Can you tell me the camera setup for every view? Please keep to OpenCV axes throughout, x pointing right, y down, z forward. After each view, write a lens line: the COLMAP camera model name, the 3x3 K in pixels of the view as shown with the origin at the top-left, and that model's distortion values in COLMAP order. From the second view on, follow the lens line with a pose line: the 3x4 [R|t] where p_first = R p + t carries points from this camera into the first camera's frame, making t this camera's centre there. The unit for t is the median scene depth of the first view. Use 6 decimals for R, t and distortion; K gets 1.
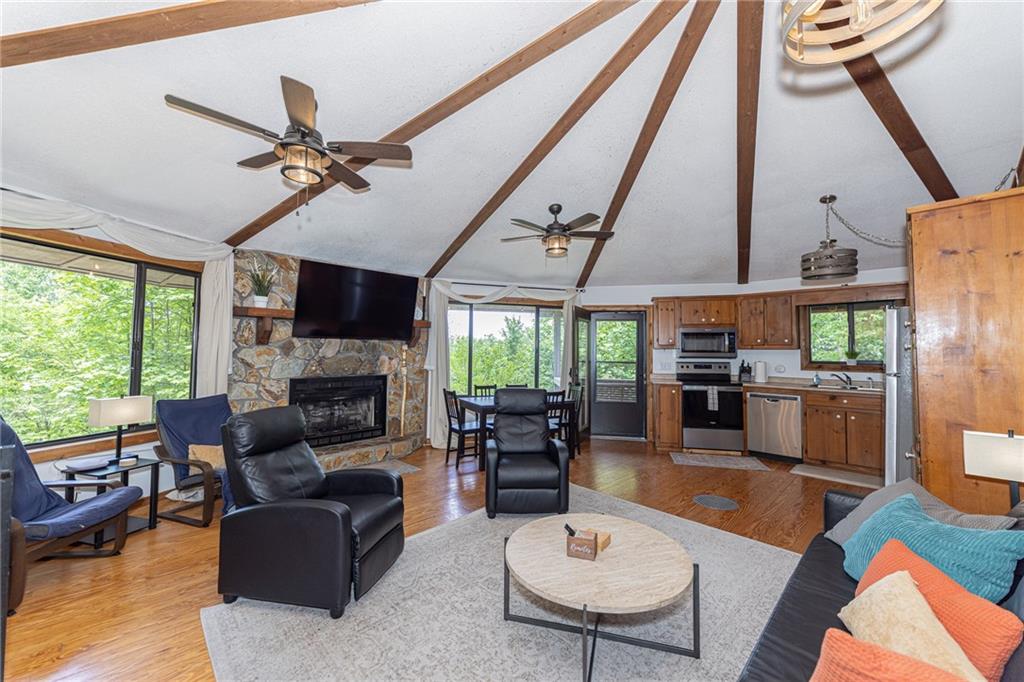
lens RADIAL K [[410.0, 0, 516.5], [0, 410.0, 337.8], [0, 0, 1]] dist [0.005823, -0.000716]
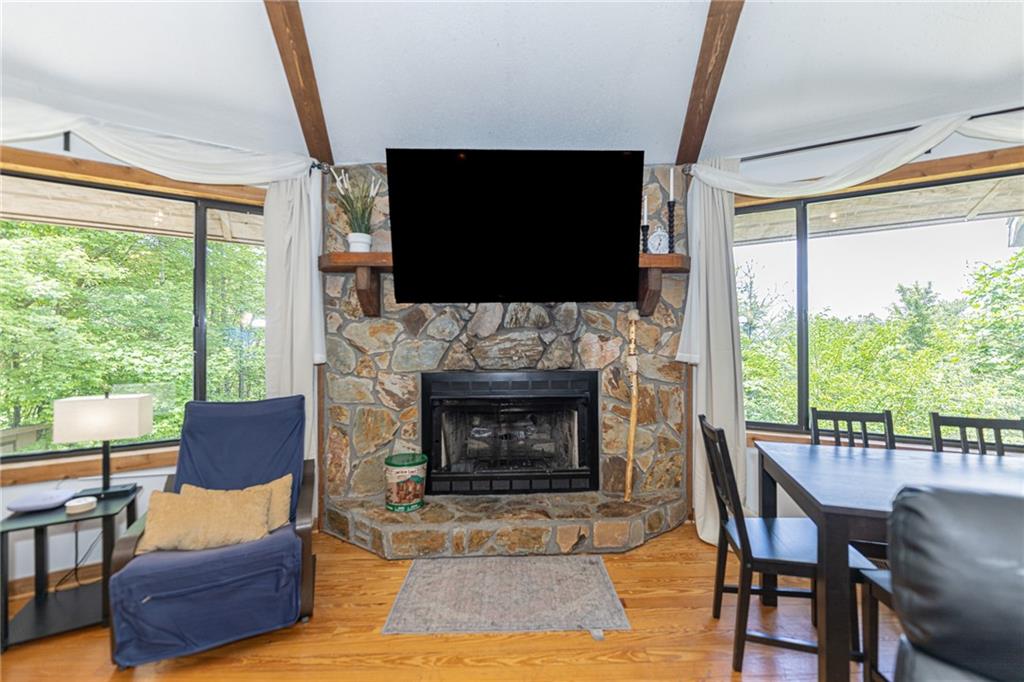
lens RADIAL K [[410.0, 0, 512.2], [0, 410.0, 339.8], [0, 0, 1]] dist [0.005823, -0.000716]
pose [[0.712194, -0.018742, -0.701733, -0.038794], [0.036619, 0.999274, 0.010476, 0.046504], [0.701027, -0.033158, 0.712363, 0.618126]]
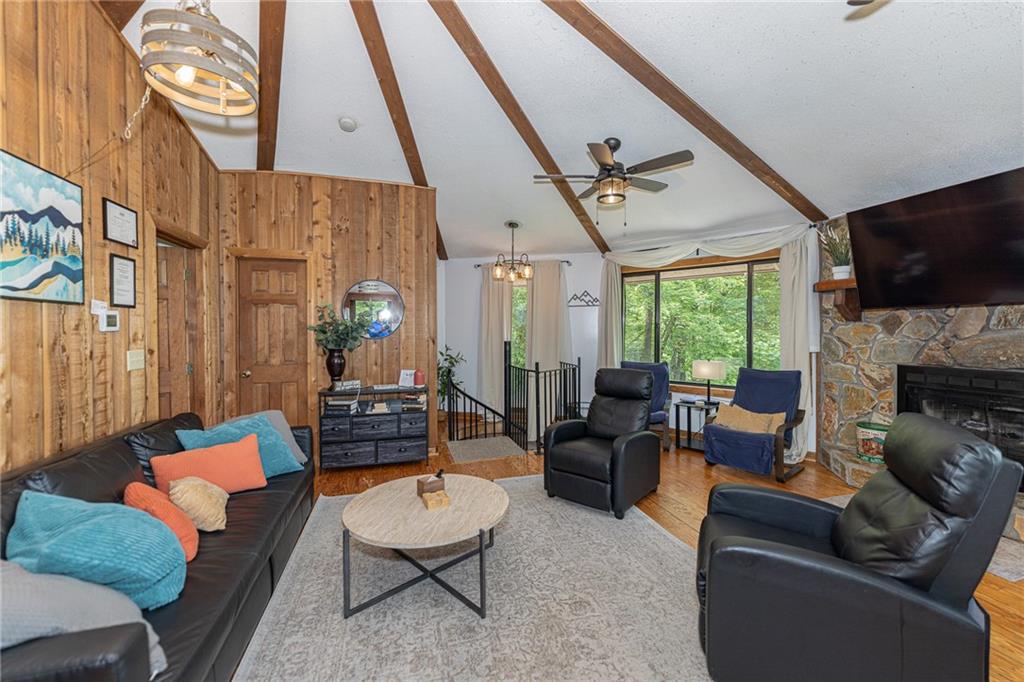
lens RADIAL K [[410.0, 0, 515.8], [0, 410.0, 335.6], [0, 0, 1]] dist [0.005823, -0.000716]
pose [[-0.477510, 0.001746, -0.878625, 0.415331], [0.024795, 0.999627, -0.011490, 0.034627], [0.878276, -0.027272, -0.477375, 0.686327]]
